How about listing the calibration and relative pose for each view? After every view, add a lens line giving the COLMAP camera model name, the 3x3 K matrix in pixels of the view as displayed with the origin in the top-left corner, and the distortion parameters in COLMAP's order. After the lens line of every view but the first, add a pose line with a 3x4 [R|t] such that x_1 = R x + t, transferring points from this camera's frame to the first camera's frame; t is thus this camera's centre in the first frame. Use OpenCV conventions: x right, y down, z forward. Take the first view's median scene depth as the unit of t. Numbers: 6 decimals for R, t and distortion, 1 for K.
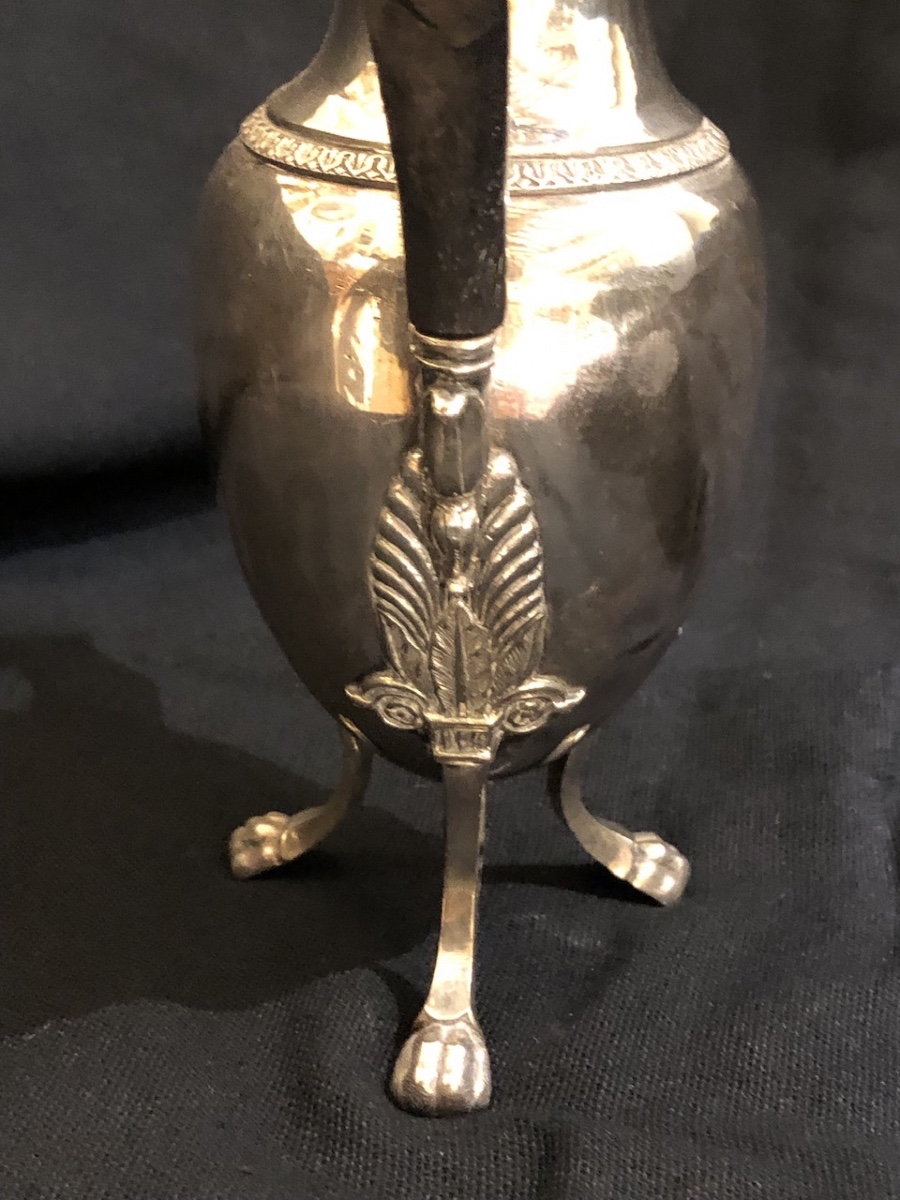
lens RADIAL K [[1935.7, 0, 445.4], [0, 1935.7, 592.1], [0, 0, 1]] dist [0.120821, 0.000000]
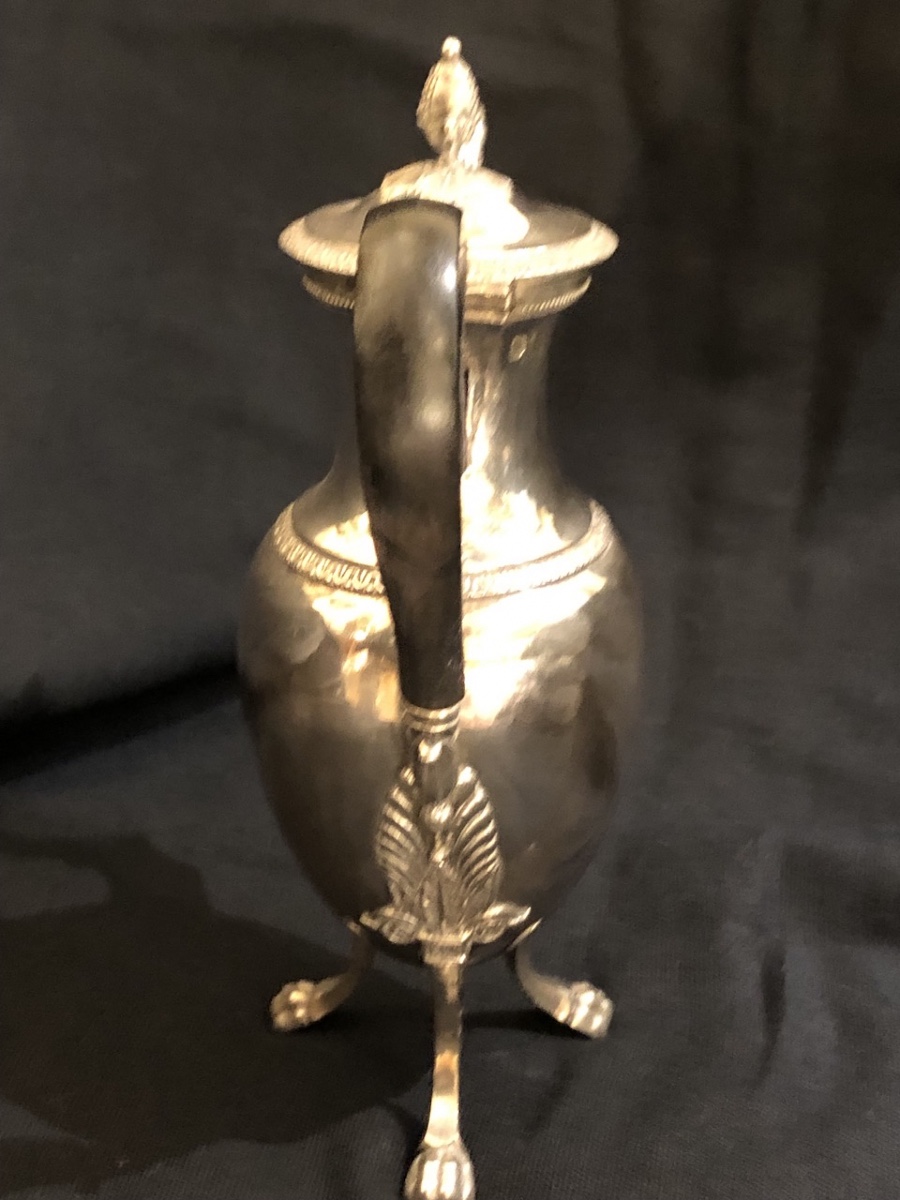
lens RADIAL K [[1935.7, 0, 451.4], [0, 1935.7, 595.6], [0, 0, 1]] dist [0.120821, 0.000000]
pose [[0.998457, -0.044406, 0.033338, -0.021672], [0.044023, 0.998957, 0.012139, -0.192572], [-0.033843, -0.010653, 0.999370, -0.402324]]
